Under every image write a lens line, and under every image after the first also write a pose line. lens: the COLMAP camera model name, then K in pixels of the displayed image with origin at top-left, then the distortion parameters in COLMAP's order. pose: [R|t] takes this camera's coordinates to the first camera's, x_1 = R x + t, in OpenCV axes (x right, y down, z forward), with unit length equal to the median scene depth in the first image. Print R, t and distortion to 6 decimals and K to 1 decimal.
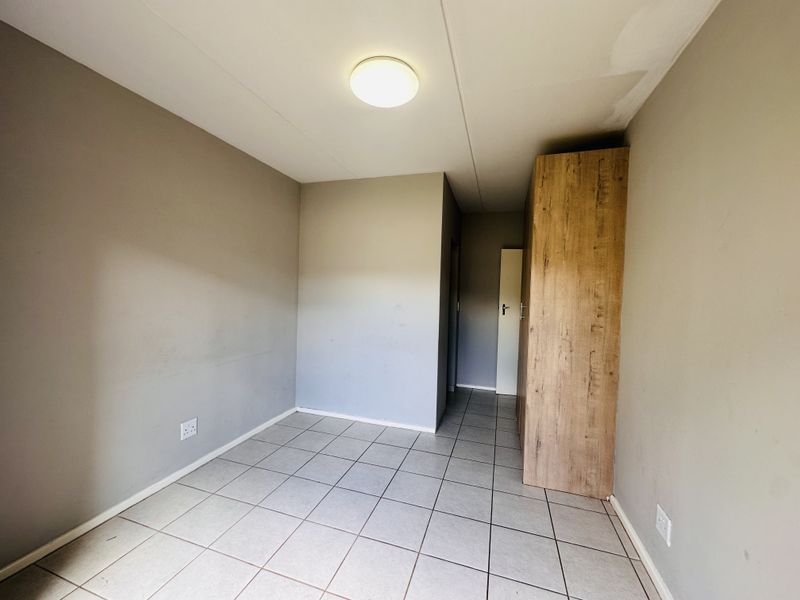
lens RADIAL K [[323.6, 0, 399.1], [0, 323.6, 302.8], [0, 0, 1]] dist [0.020884, 0.000932]
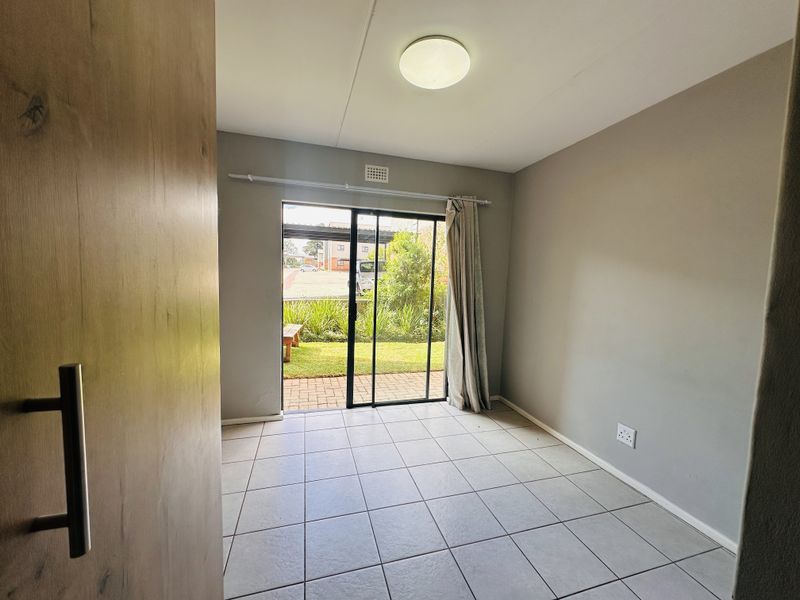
lens RADIAL K [[323.6, 0, 401.1], [0, 323.6, 300.7], [0, 0, 1]] dist [0.020884, 0.000932]
pose [[-0.823113, -0.016281, -0.567644, 0.449146], [-0.080881, 0.992759, 0.088808, -0.033463], [0.562088, 0.119011, -0.818470, 1.398144]]
